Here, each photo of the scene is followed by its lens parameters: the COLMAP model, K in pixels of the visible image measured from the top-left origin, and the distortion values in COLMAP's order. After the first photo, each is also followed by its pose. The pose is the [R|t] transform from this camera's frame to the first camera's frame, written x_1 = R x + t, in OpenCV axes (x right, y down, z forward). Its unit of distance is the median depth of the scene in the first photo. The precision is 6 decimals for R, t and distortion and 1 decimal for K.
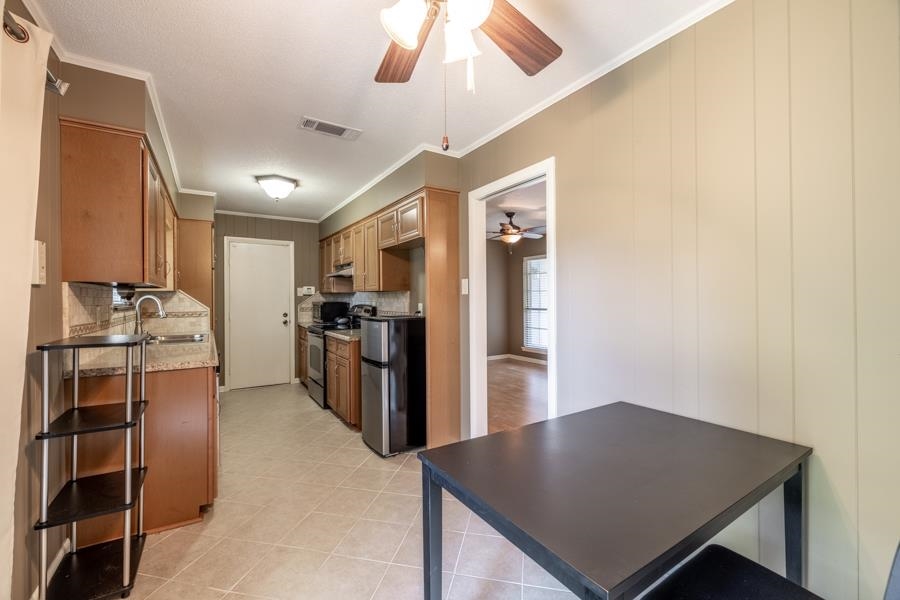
lens RADIAL K [[376.0, 0, 451.4], [0, 376.0, 297.6], [0, 0, 1]] dist [-0.002854, -0.001204]
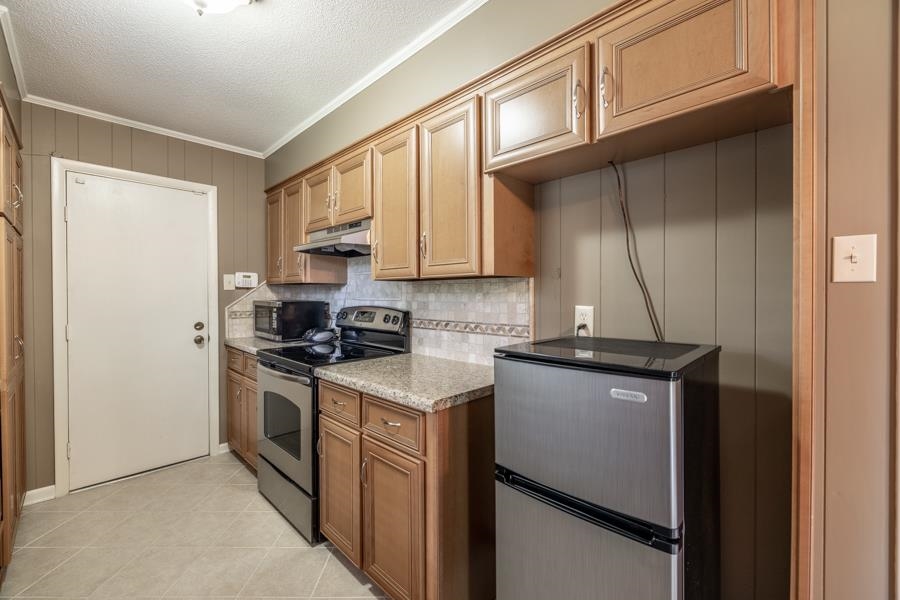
lens RADIAL K [[376.0, 0, 453.2], [0, 376.0, 296.0], [0, 0, 1]] dist [-0.002854, -0.001204]
pose [[0.975393, -0.000208, 0.220473, -0.226327], [-0.000865, 0.999988, 0.004769, 0.001836], [-0.220472, -0.004842, 0.975381, 0.440783]]
